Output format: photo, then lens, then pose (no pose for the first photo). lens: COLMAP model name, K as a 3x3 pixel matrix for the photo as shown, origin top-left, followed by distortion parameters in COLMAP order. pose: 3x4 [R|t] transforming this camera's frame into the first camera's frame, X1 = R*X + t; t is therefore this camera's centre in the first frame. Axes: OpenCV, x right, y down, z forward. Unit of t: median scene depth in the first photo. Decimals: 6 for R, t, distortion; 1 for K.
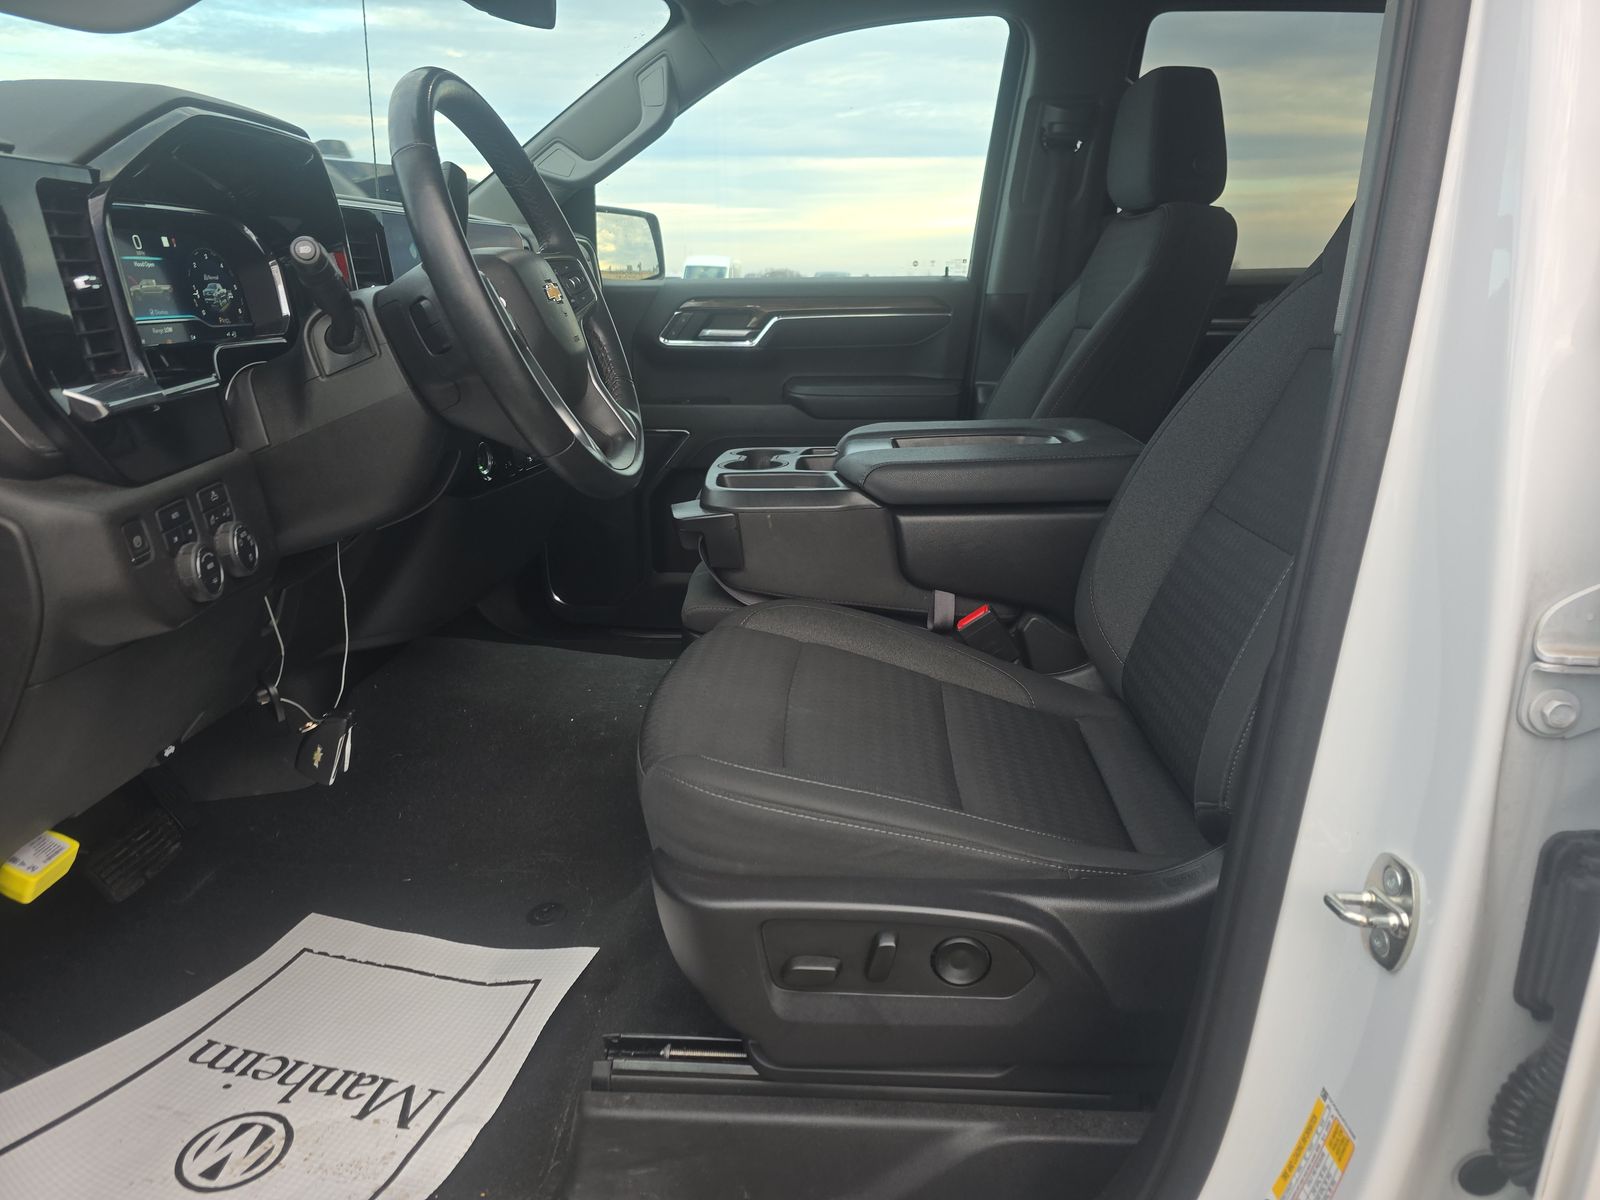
lens RADIAL K [[1089.9, 0, 792.5], [0, 1089.9, 607.0], [0, 0, 1]] dist [0.098389, -0.118972]
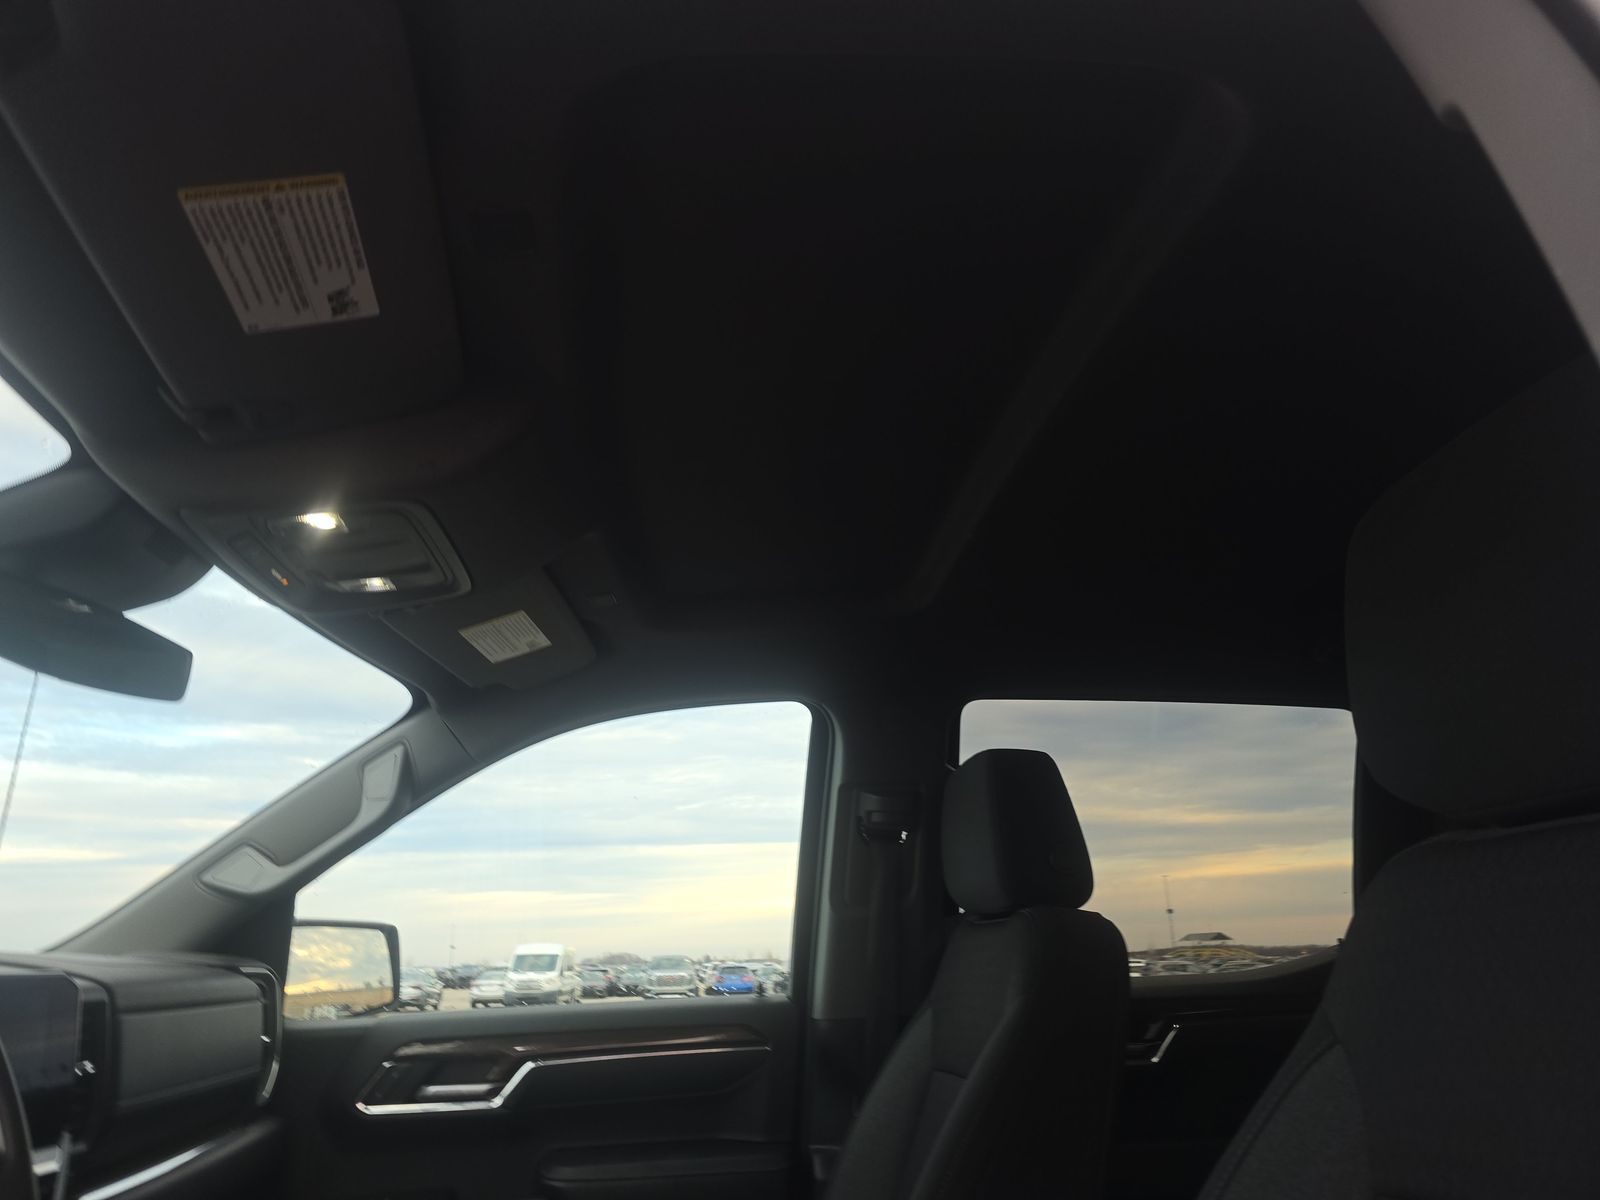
lens RADIAL K [[1089.9, 0, 792.5], [0, 1089.9, 607.0], [0, 0, 1]] dist [0.098389, -0.118972]
pose [[0.990323, 0.011045, 0.138338, 0.053674], [0.068899, 0.826171, -0.559190, -0.094352], [-0.120467, 0.563310, 0.817416, 0.216917]]
